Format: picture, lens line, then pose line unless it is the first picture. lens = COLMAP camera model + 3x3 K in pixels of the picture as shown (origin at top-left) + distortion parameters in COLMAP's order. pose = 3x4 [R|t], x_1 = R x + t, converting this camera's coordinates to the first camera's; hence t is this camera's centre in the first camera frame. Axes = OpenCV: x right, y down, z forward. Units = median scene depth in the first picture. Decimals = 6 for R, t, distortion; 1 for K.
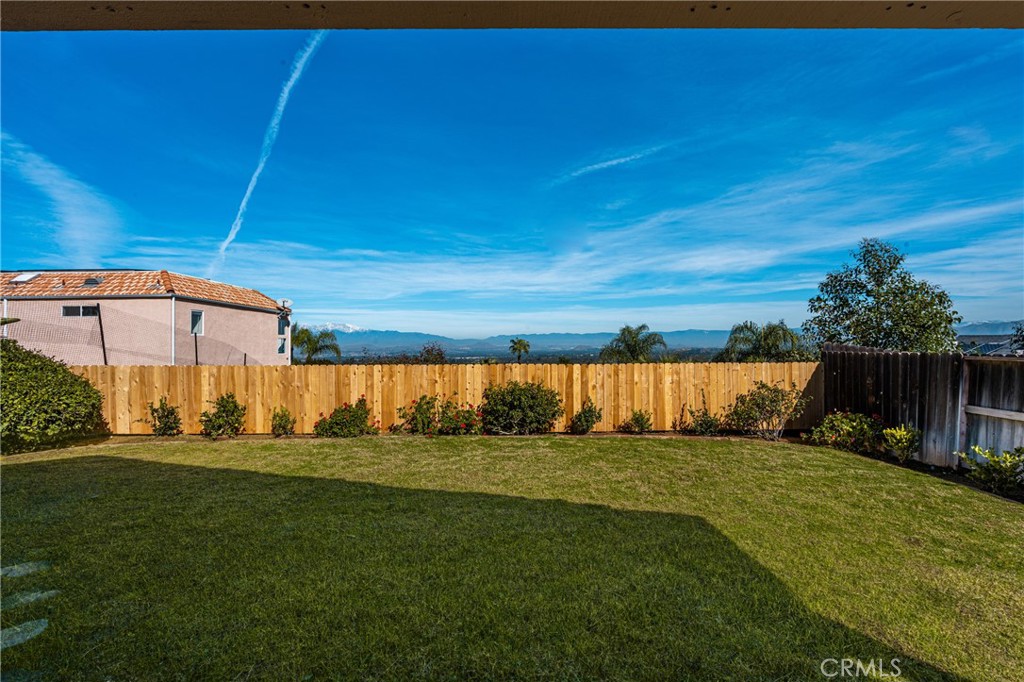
lens RADIAL K [[404.1, 0, 514.1], [0, 404.1, 337.9], [0, 0, 1]] dist [-0.006355, 0.000395]
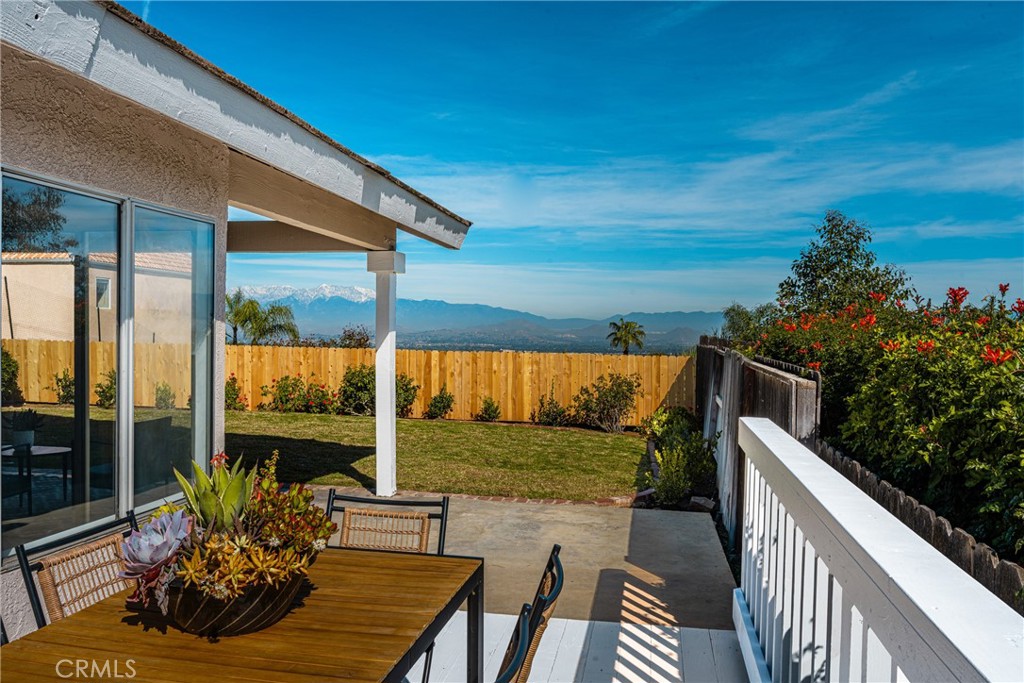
lens RADIAL K [[802.8, 0, 501.5], [0, 802.8, 362.6], [0, 0, 1]] dist [-0.003756, -0.015739]
pose [[0.982046, 0.031796, -0.185944, 0.679171], [-0.021275, 0.998072, 0.058306, -0.023265], [0.187439, -0.053303, 0.980829, -0.890787]]
